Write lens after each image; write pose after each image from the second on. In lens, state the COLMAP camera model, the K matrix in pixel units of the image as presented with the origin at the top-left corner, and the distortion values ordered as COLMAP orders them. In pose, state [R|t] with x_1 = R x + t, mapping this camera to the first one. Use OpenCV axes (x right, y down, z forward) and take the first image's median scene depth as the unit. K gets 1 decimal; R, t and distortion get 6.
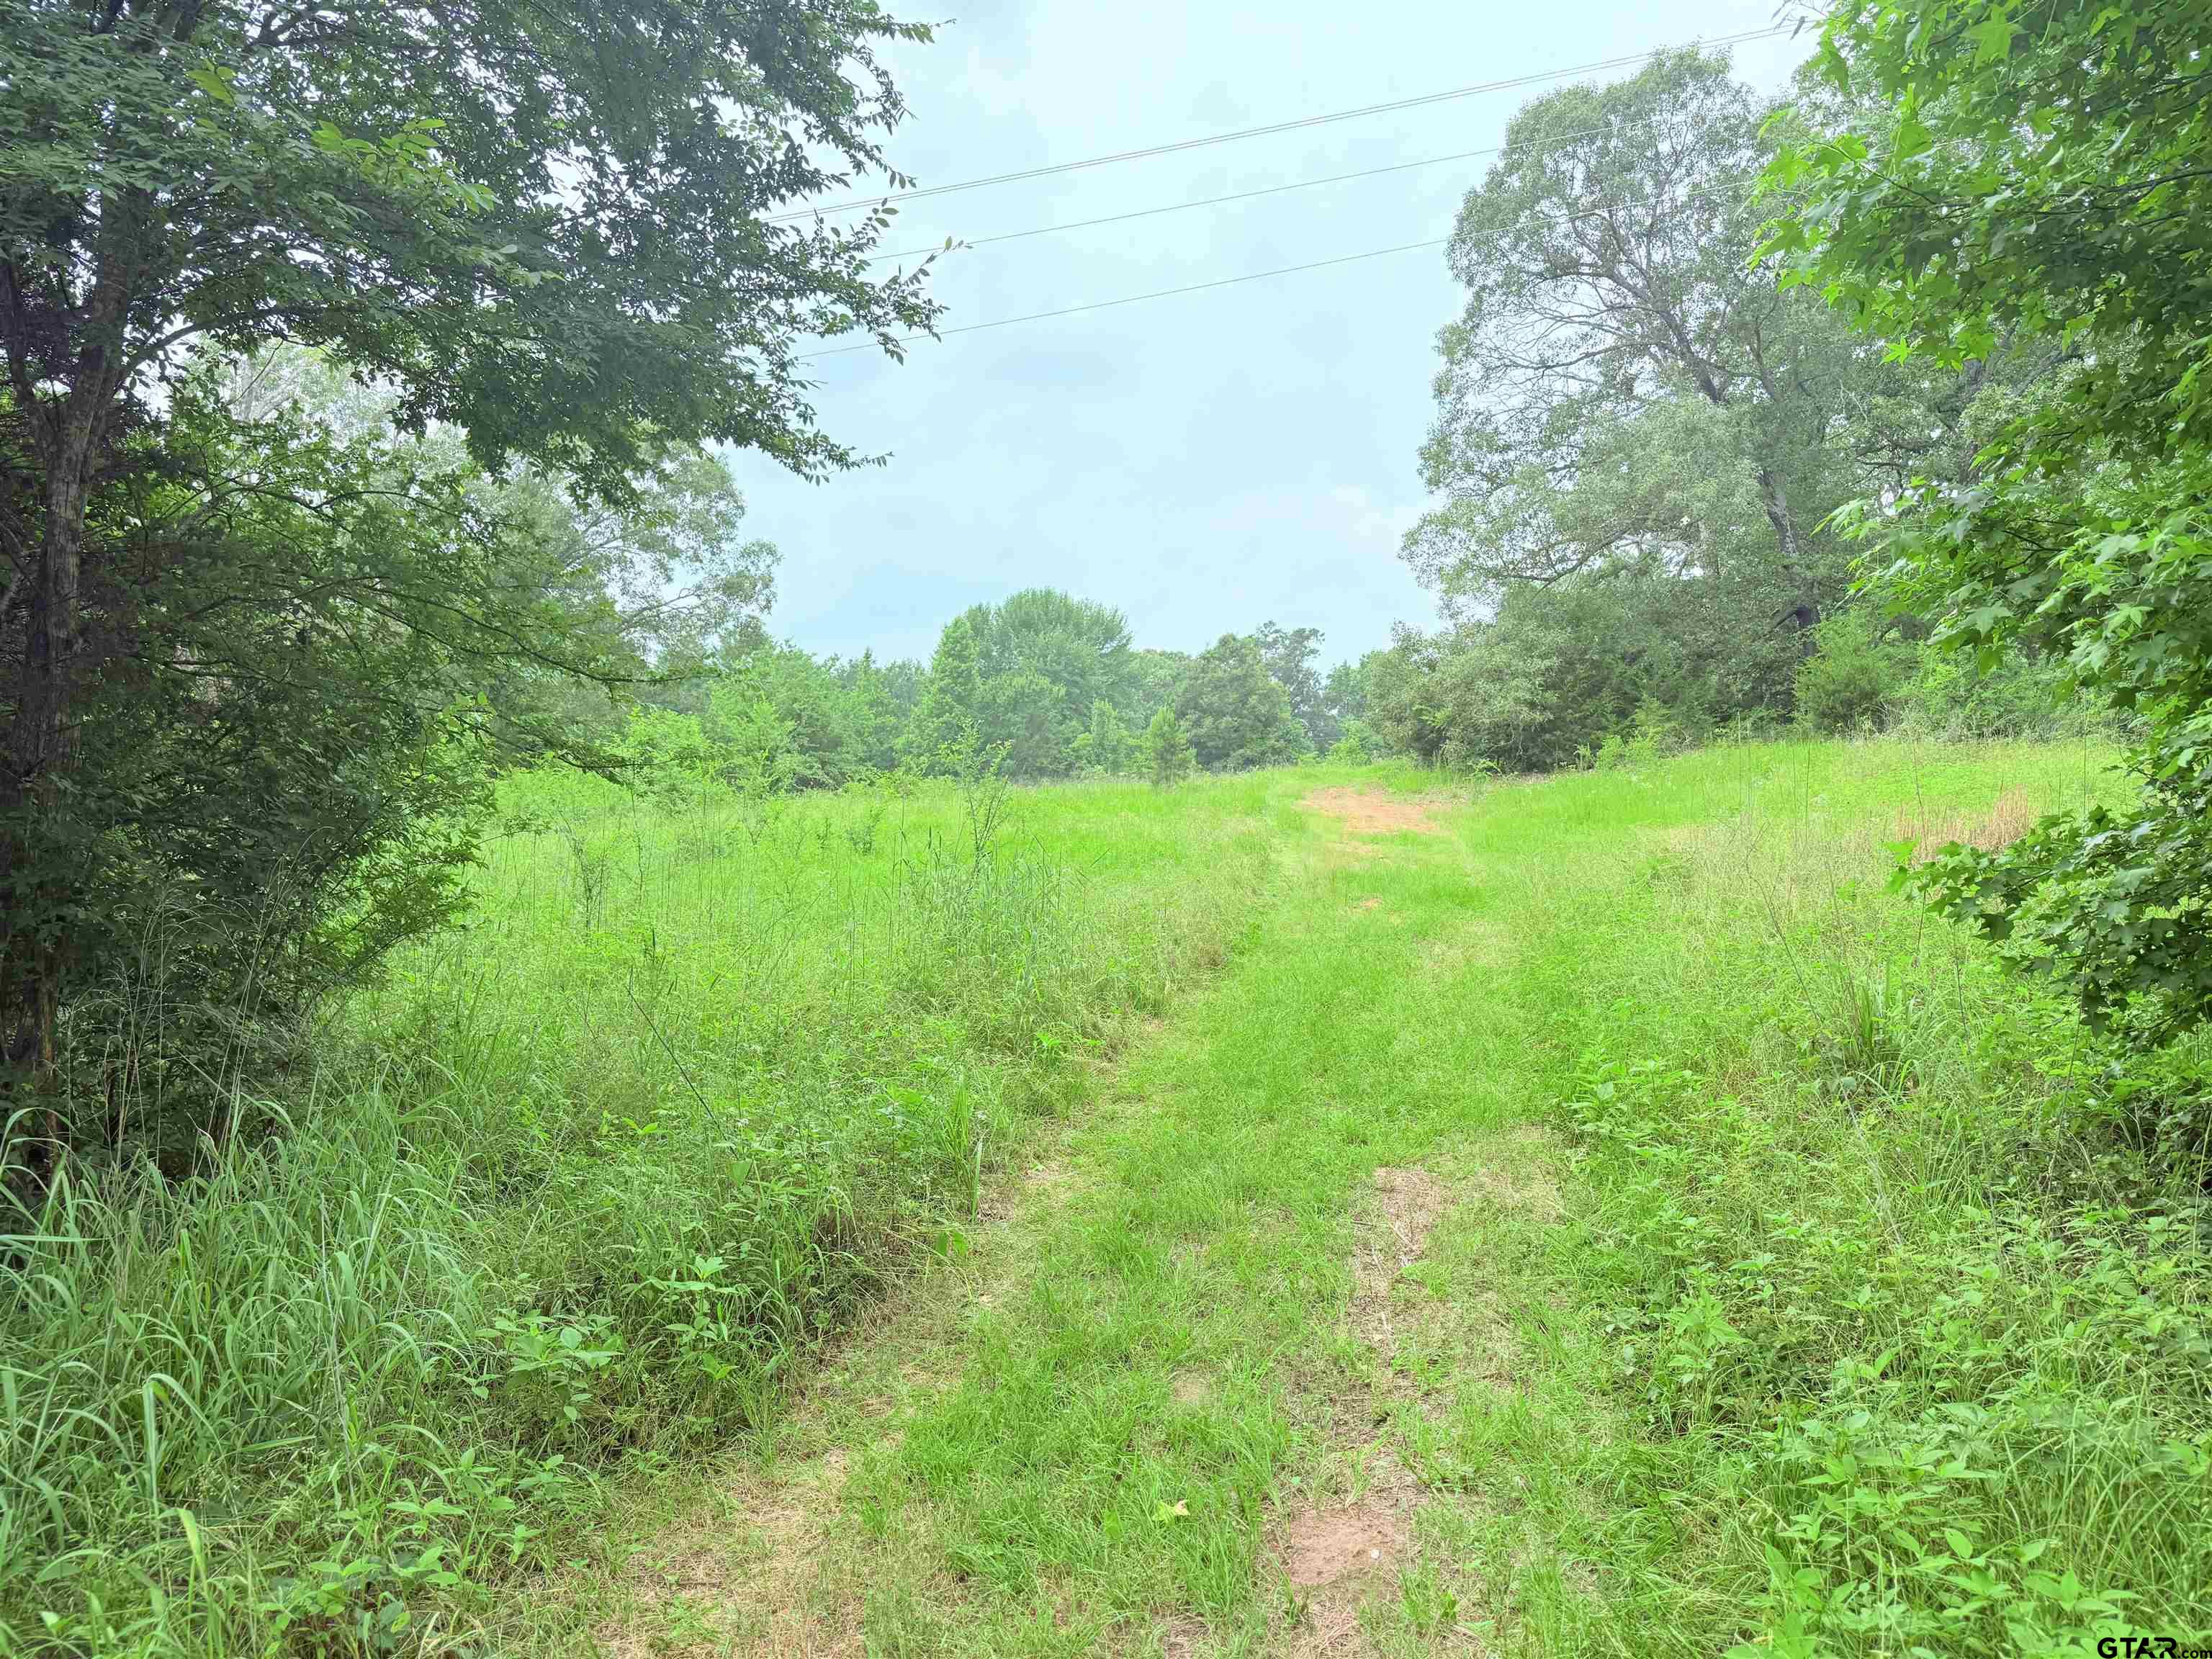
lens RADIAL K [[1406.6, 0, 1108.7], [0, 1406.6, 831.4], [0, 0, 1]] dist [-0.062318, -0.004893]
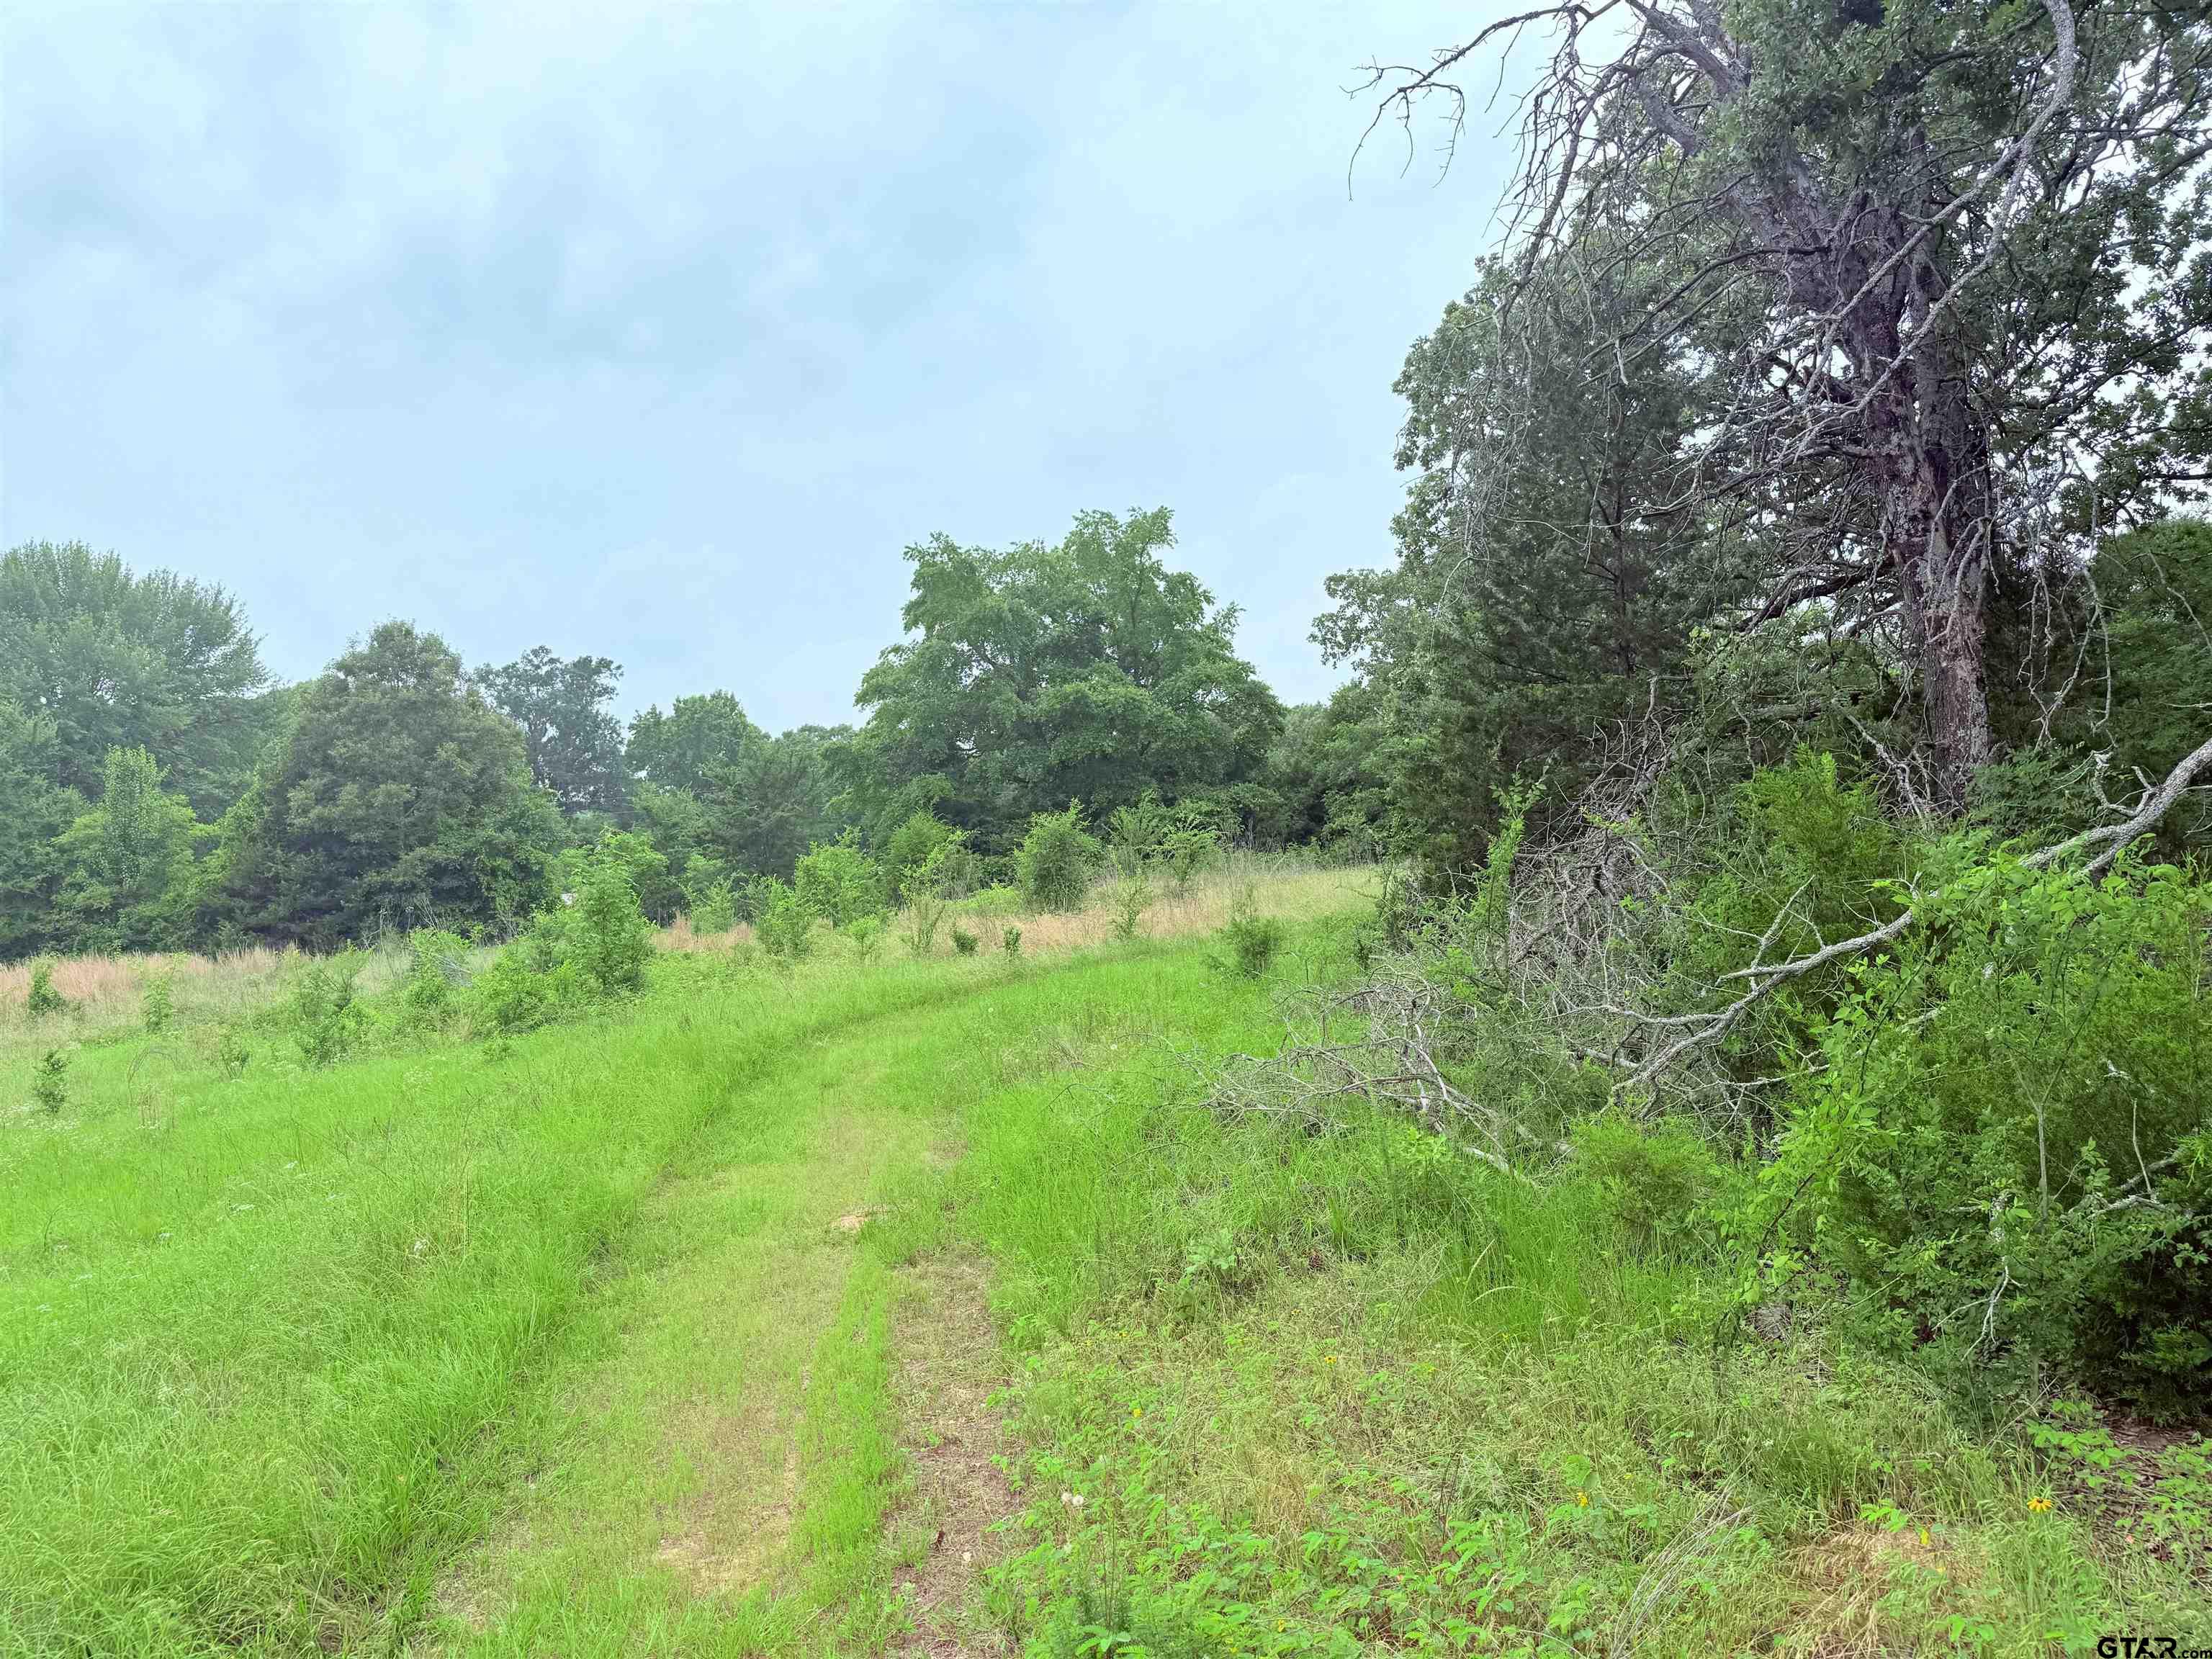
lens RADIAL K [[1406.6, 0, 1115.0], [0, 1406.6, 845.1], [0, 0, 1]] dist [-0.062318, -0.004893]
pose [[0.891601, -0.009815, 0.452715, 0.109181], [0.025656, 0.999254, -0.028864, -0.043809], [-0.452094, 0.037350, 0.891188, 0.503037]]
